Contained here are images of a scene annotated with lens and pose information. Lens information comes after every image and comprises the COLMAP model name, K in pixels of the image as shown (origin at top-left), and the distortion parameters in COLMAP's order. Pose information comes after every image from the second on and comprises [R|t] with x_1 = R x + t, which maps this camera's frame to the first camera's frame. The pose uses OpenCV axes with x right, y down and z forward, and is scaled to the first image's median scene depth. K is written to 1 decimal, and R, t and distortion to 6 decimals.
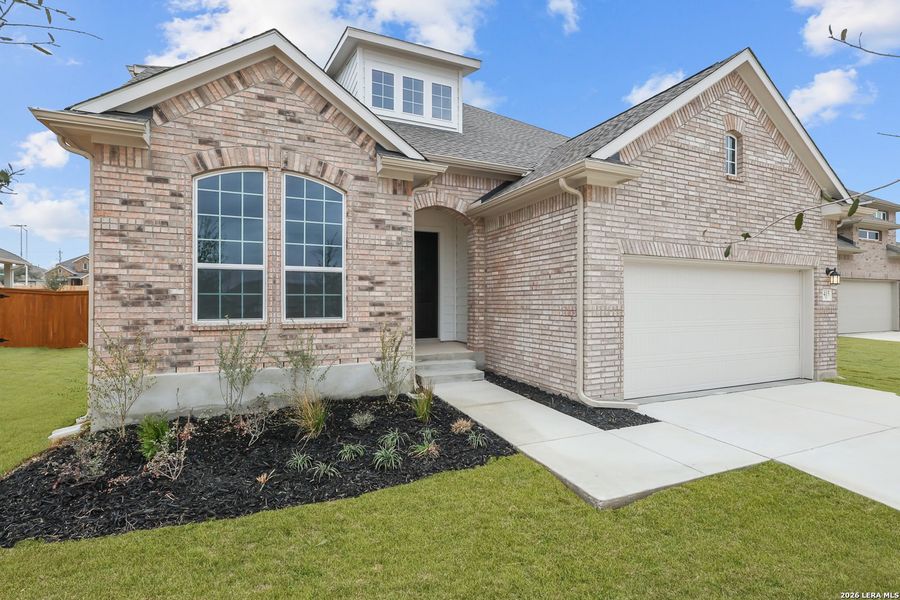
lens RADIAL K [[414.6, 0, 450.0], [0, 414.6, 300.0], [0, 0, 1]] dist [0.001350, 0.001280]
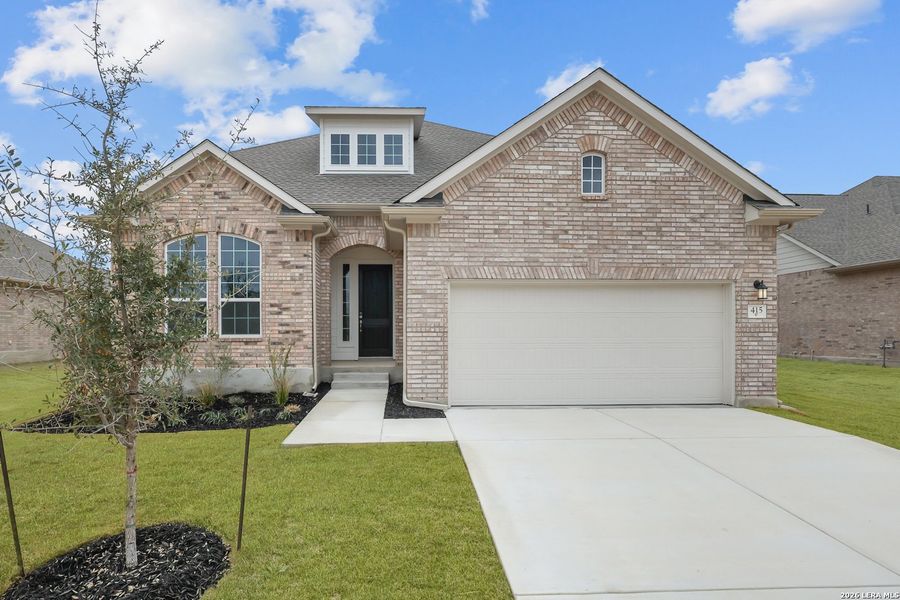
lens RADIAL K [[470.5, 0, 449.8], [0, 470.5, 333.9], [0, 0, 1]] dist [-0.002758, -0.000596]
pose [[0.931696, -0.004305, -0.363213, 0.881212], [0.005751, 0.999979, 0.002899, 0.039178], [0.363193, -0.004790, 0.931702, -0.226152]]
